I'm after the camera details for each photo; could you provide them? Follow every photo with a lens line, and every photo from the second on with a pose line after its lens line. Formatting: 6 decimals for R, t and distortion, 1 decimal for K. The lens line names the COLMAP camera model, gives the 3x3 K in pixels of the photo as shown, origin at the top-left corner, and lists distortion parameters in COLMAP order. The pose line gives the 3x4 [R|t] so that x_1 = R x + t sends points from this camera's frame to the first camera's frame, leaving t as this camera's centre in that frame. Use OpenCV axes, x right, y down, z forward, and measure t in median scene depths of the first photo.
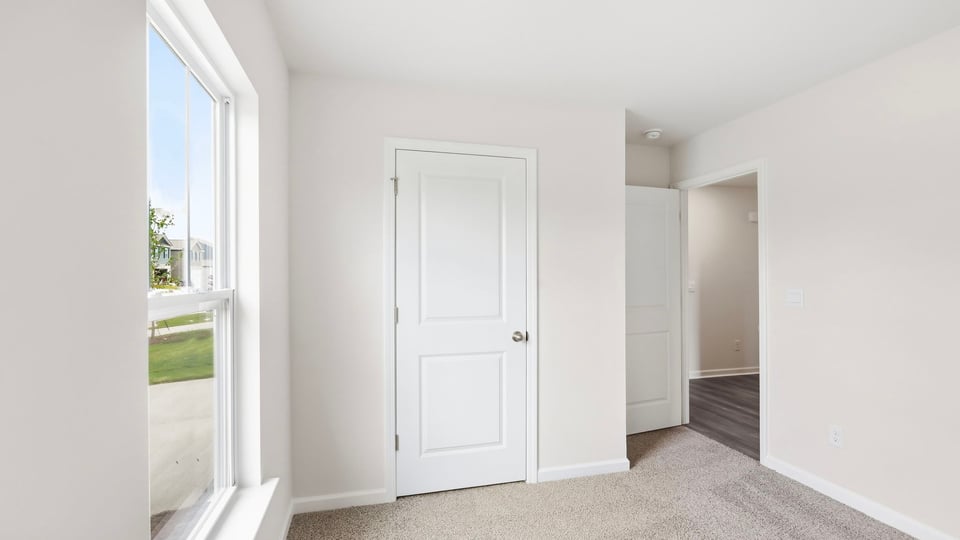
lens RADIAL K [[449.9, 0, 480.0], [0, 449.9, 270.0], [0, 0, 1]] dist [-0.063054, 0.000102]
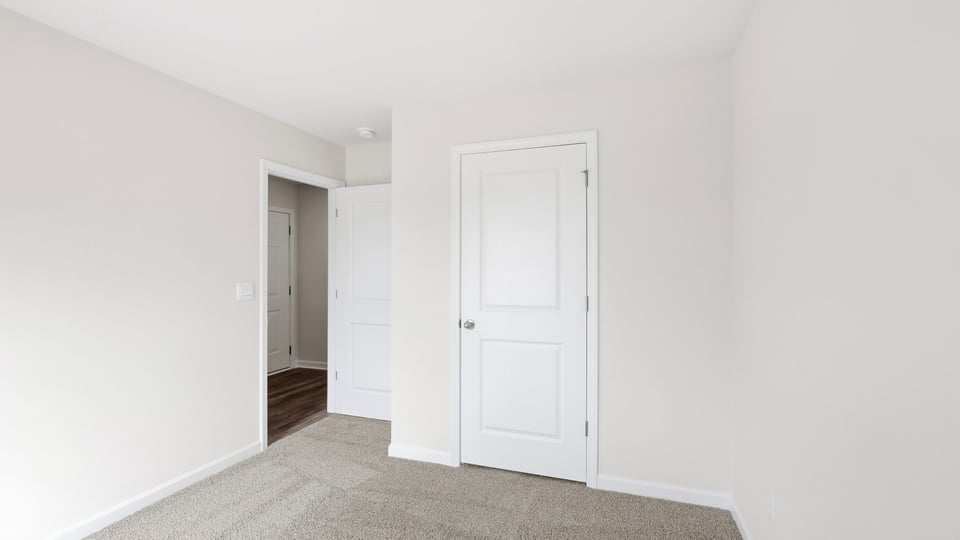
lens RADIAL K [[432.9, 0, 481.0], [0, 432.9, 268.1], [0, 0, 1]] dist [-0.001442, 0.000505]
pose [[0.814383, -0.001967, -0.580325, 0.465340], [0.012802, 0.999812, 0.014576, -0.000812], [0.580187, -0.019300, 0.814255, 0.127538]]
